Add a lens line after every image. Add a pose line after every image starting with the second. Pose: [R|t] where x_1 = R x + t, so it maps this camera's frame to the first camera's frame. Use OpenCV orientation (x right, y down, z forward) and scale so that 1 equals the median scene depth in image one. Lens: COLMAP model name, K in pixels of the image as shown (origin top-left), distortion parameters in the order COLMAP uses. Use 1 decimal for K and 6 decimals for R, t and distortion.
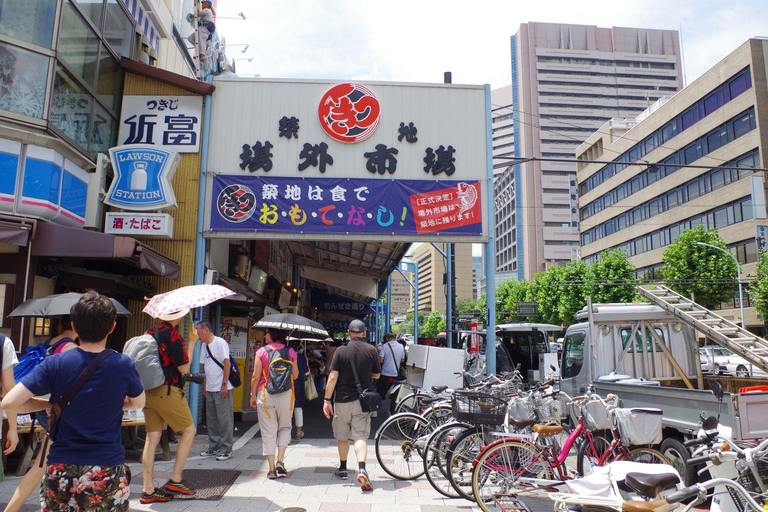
lens RADIAL K [[596.9, 0, 384.0], [0, 596.9, 256.0], [0, 0, 1]] dist [-0.092942, 0.001269]
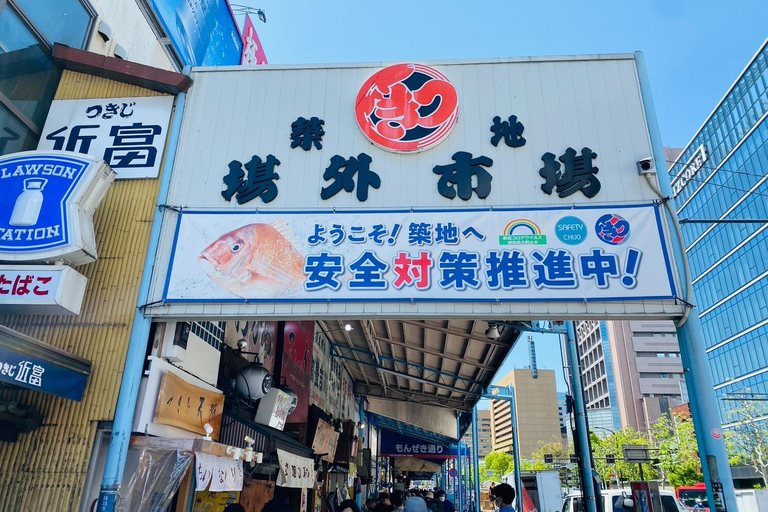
lens RADIAL K [[581.9, 0, 384.6], [0, 581.9, 225.4], [0, 0, 1]] dist [0.082897, -0.159385]
pose [[0.992119, -0.043506, -0.117501, -0.016232], [0.009458, 0.961109, -0.276006, 0.038316], [0.124940, 0.272720, 0.953947, 0.467650]]
